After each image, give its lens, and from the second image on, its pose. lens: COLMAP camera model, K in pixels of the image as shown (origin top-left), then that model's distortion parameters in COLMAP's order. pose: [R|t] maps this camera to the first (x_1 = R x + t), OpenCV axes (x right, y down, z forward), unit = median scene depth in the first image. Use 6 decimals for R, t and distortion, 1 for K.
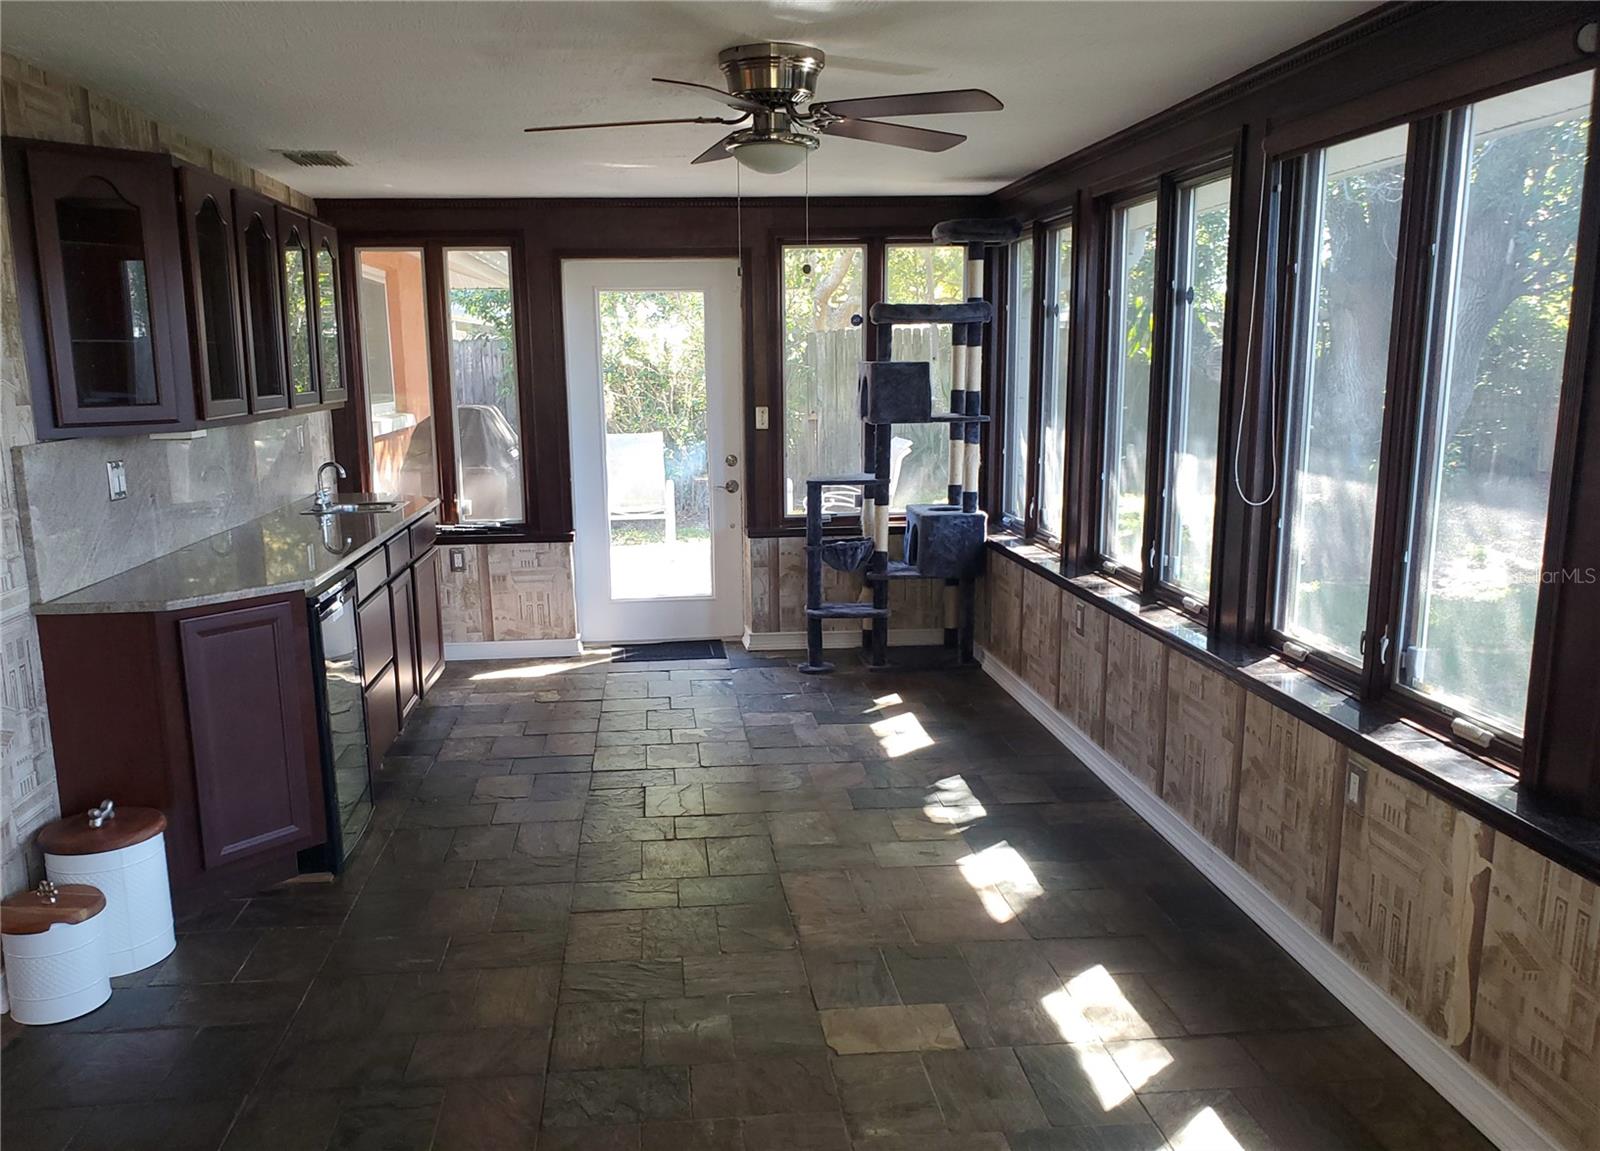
lens RADIAL K [[1233.5, 0, 784.7], [0, 1233.5, 579.8], [0, 0, 1]] dist [0.059714, -0.028745]
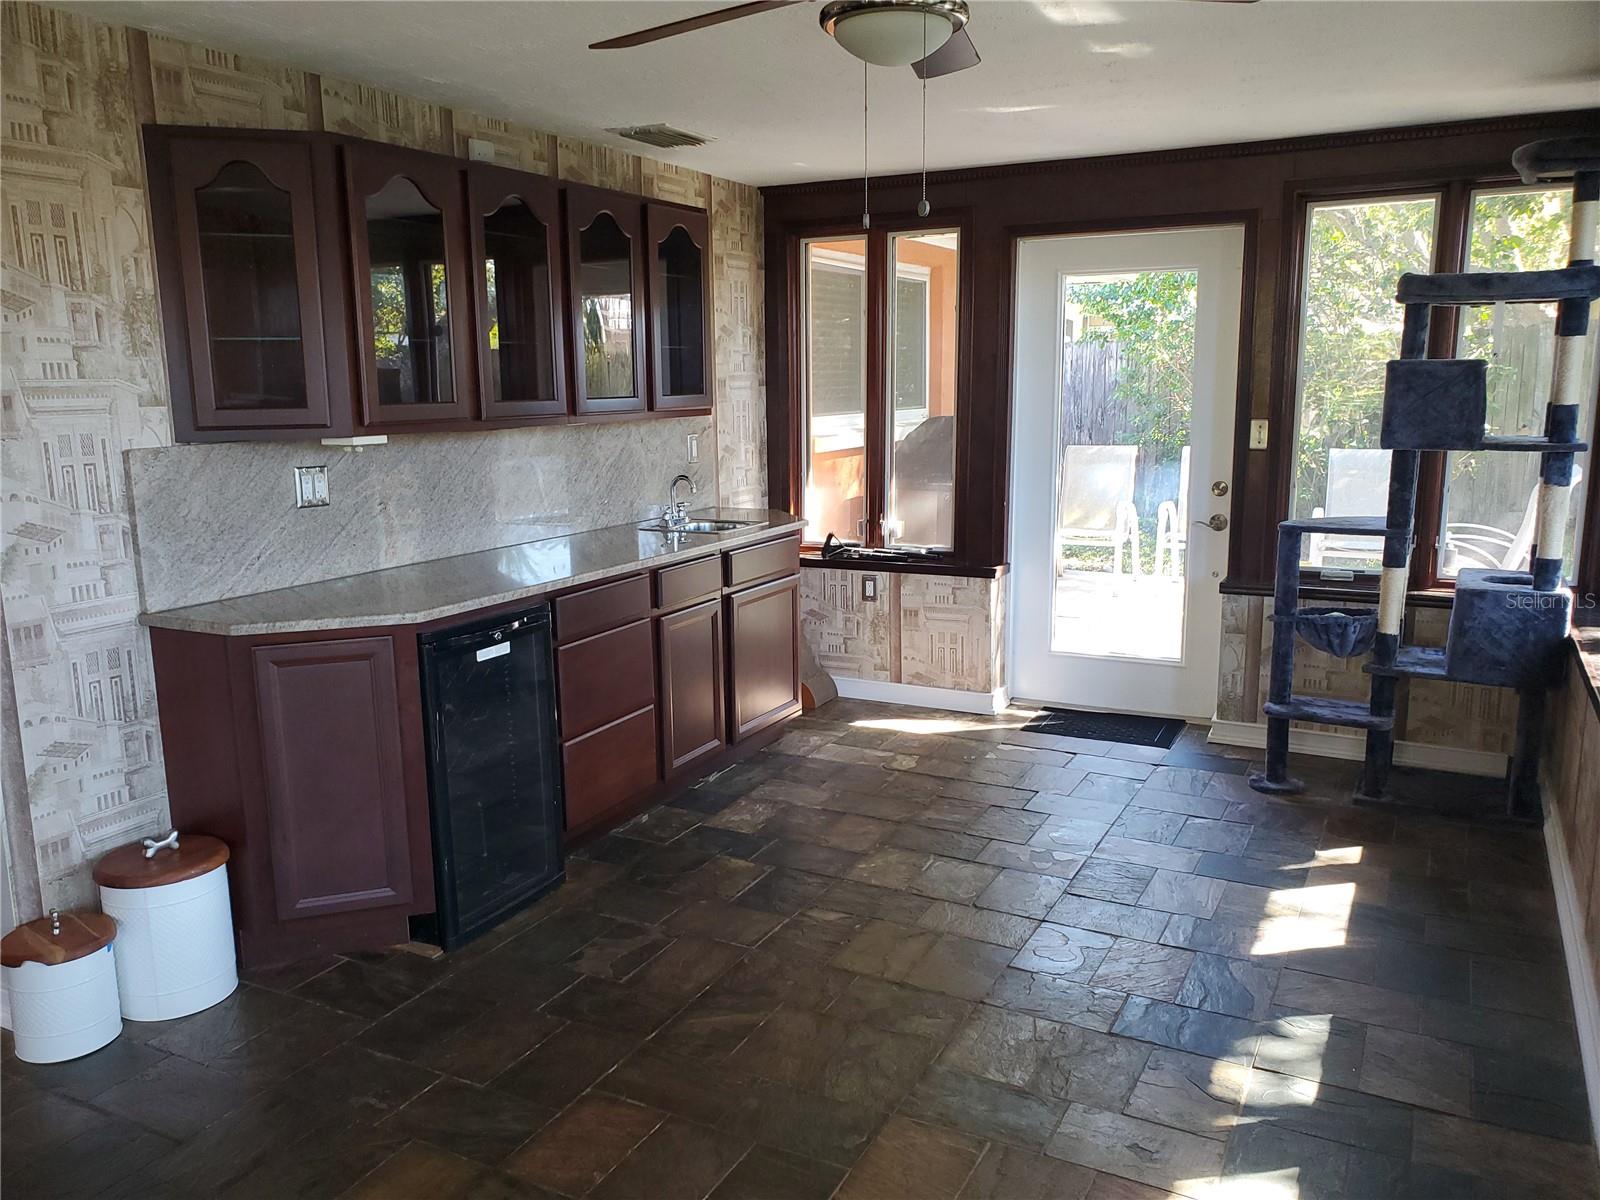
lens RADIAL K [[1240.9, 0, 804.3], [0, 1240.9, 598.8], [0, 0, 1]] dist [0.055606, -0.044945]
pose [[0.843320, 0.100681, -0.527896, 0.171202], [-0.094825, 0.994759, 0.038237, -0.038864], [0.528979, 0.017811, 0.848448, 0.228710]]
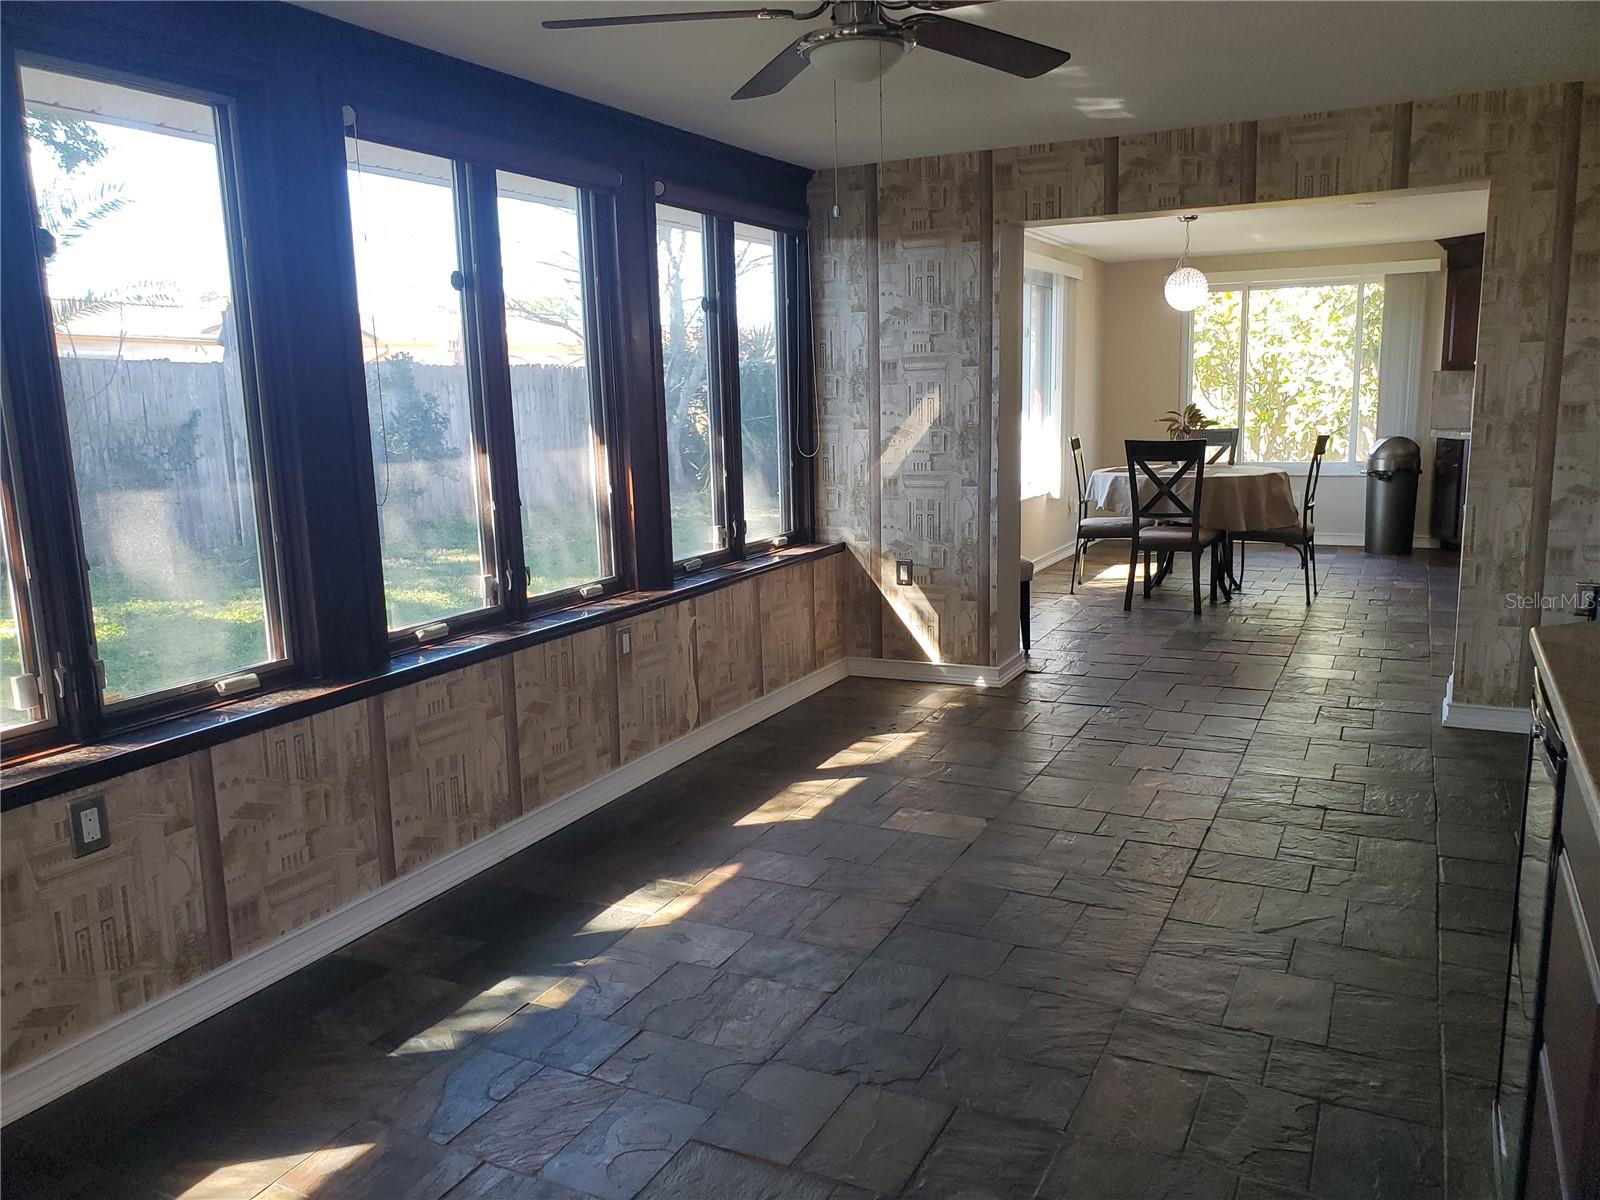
lens RADIAL K [[1240.9, 0, 808.0], [0, 1240.9, 609.2], [0, 0, 1]] dist [0.055606, -0.044945]
pose [[-0.849736, -0.067324, 0.522892, -0.226465], [0.119511, 0.941396, 0.315421, -0.142364], [-0.513484, 0.330516, -0.791892, 0.949265]]
